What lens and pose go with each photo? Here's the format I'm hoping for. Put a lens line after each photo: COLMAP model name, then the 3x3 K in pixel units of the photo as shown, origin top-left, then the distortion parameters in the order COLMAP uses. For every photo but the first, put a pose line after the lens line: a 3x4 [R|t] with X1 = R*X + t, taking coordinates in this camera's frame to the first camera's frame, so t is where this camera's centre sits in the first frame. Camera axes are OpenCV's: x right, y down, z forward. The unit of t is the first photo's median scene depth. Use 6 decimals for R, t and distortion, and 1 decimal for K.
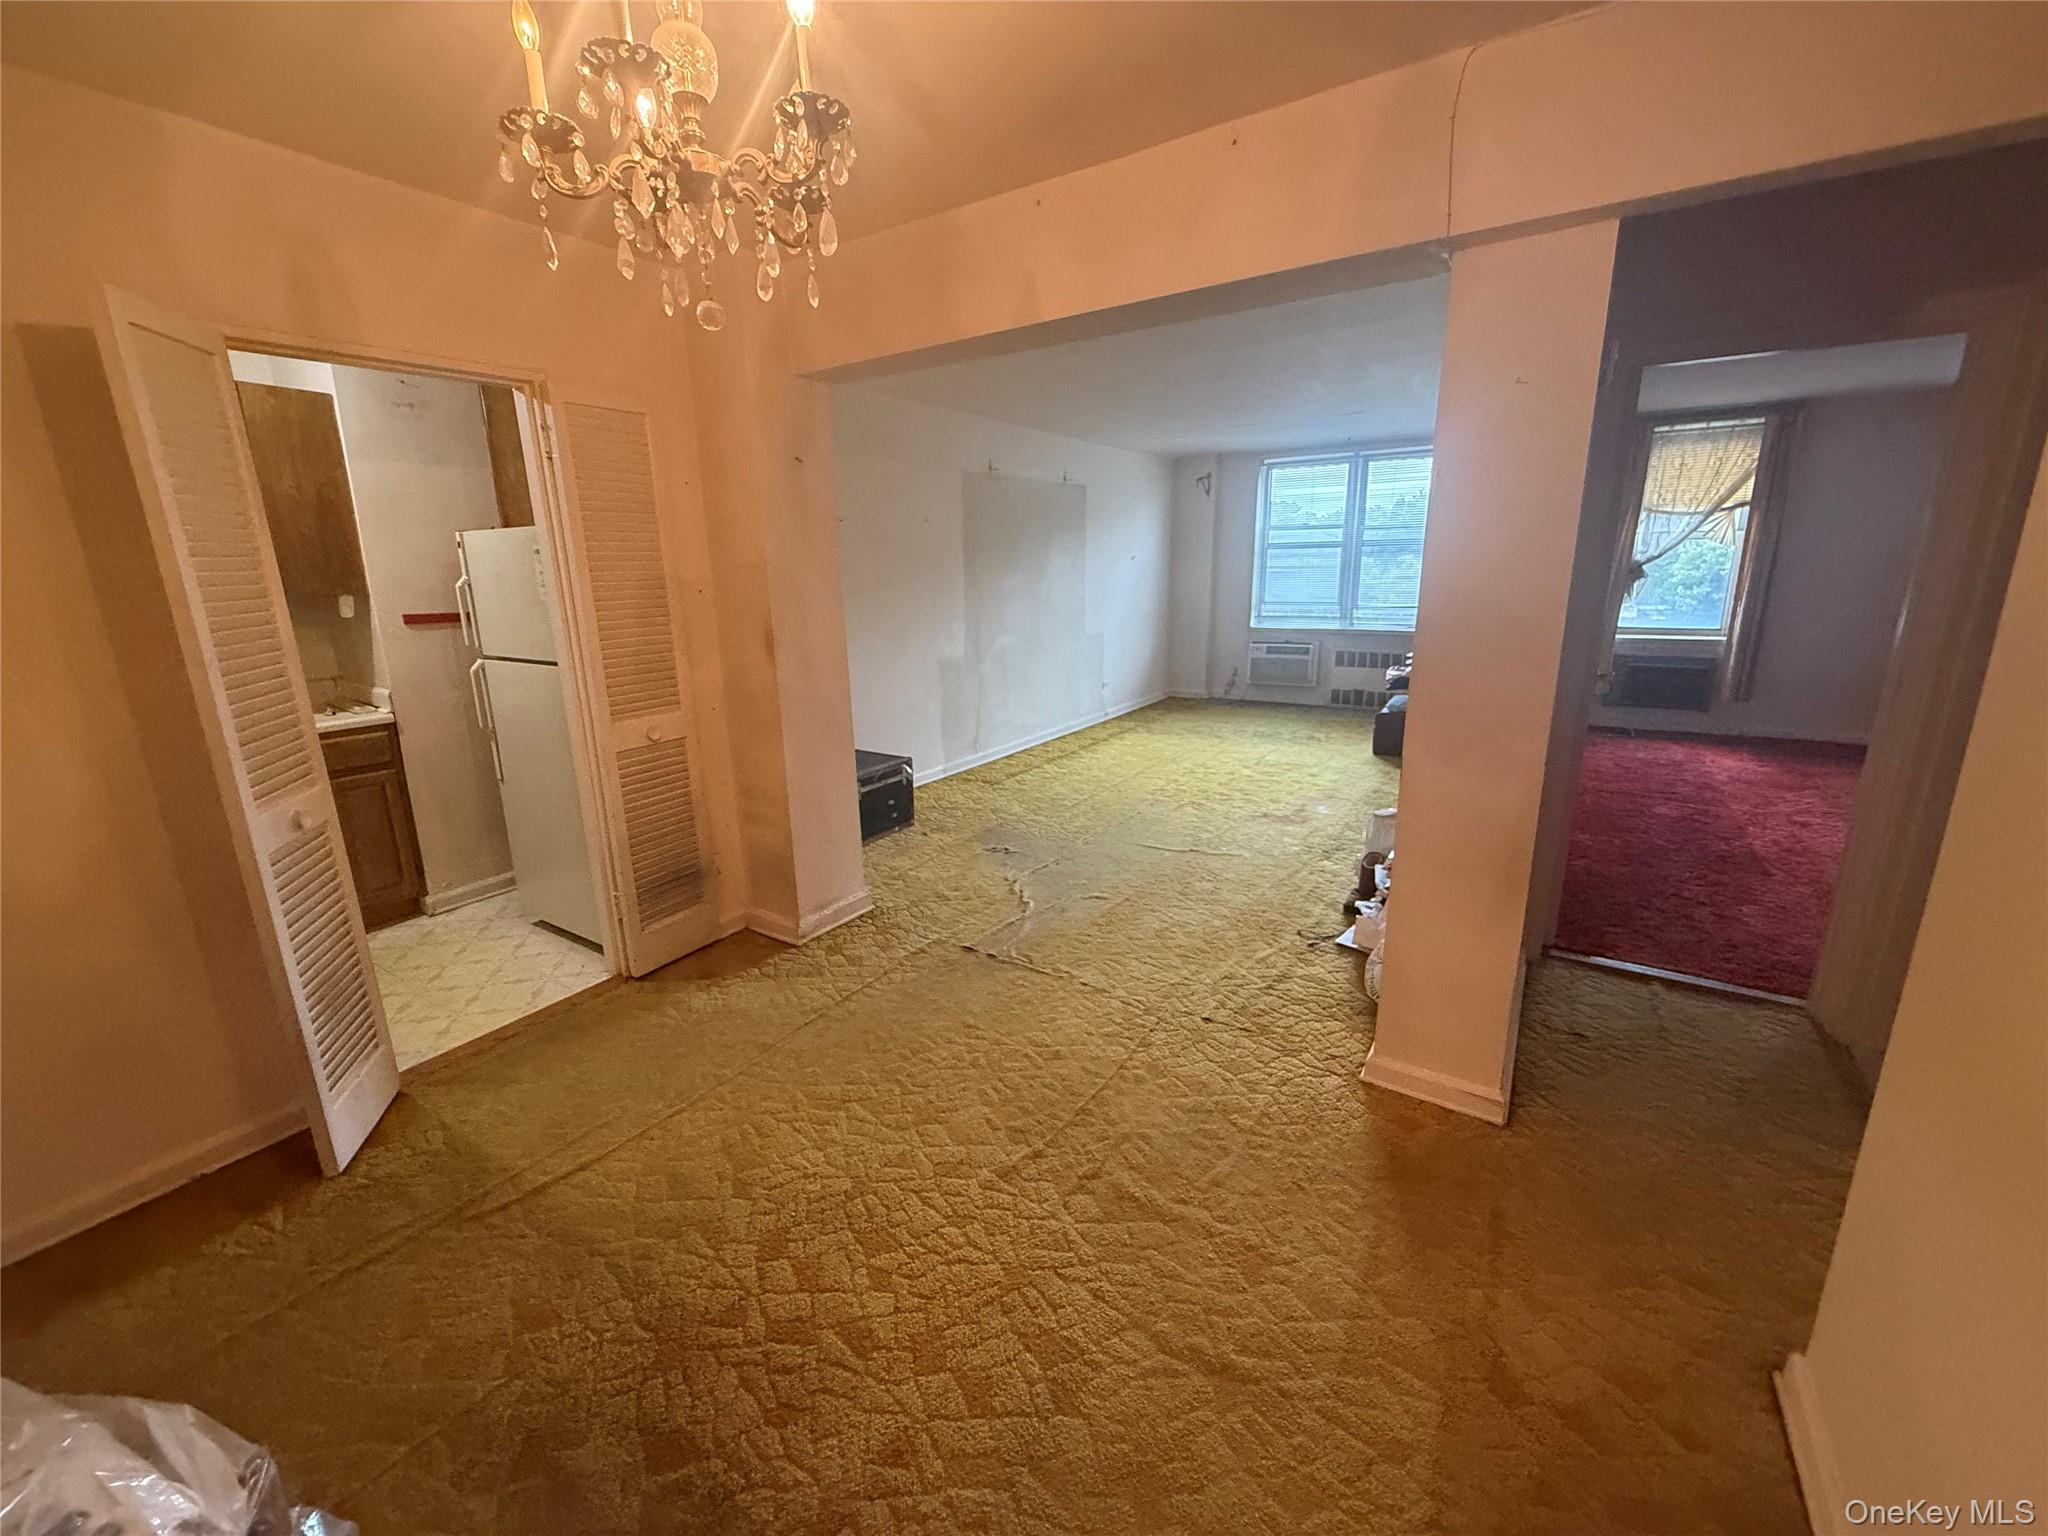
lens RADIAL K [[815.0, 0, 1027.9], [0, 815.0, 770.9], [0, 0, 1]] dist [0.001998, 0.000085]
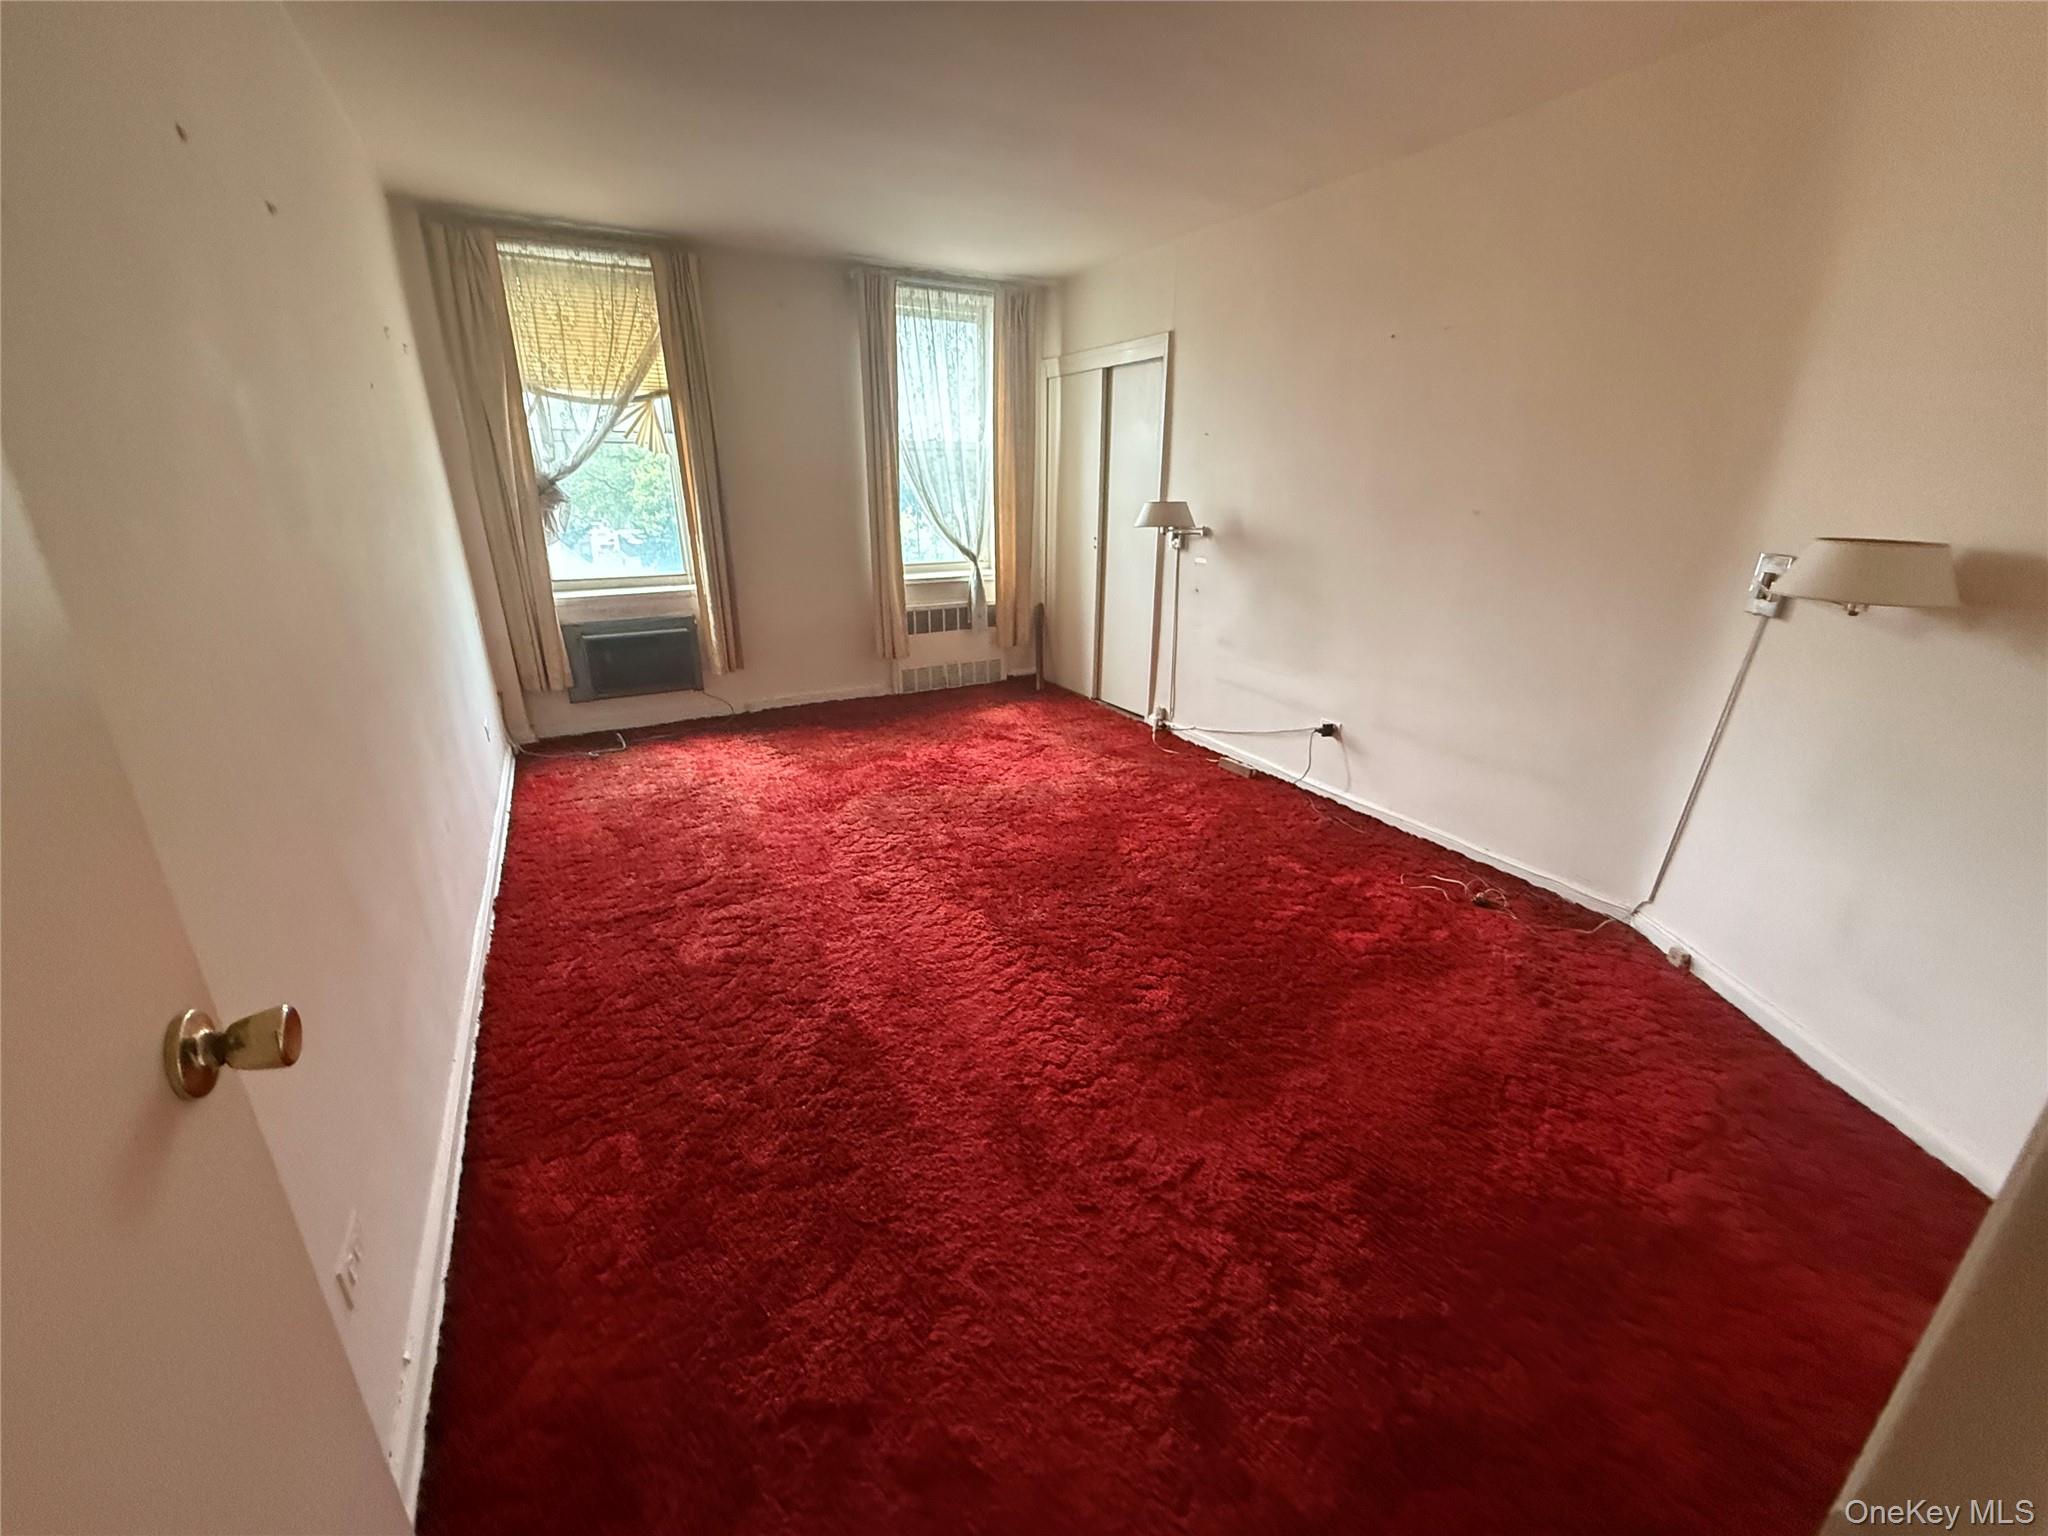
lens RADIAL K [[815.0, 0, 1029.1], [0, 815.0, 768.3], [0, 0, 1]] dist [0.001998, 0.000085]
pose [[0.469545, -0.272334, 0.839858, 0.358468], [0.201590, 0.959182, 0.198322, -0.097176], [-0.859586, 0.076186, 0.505279, 0.409503]]
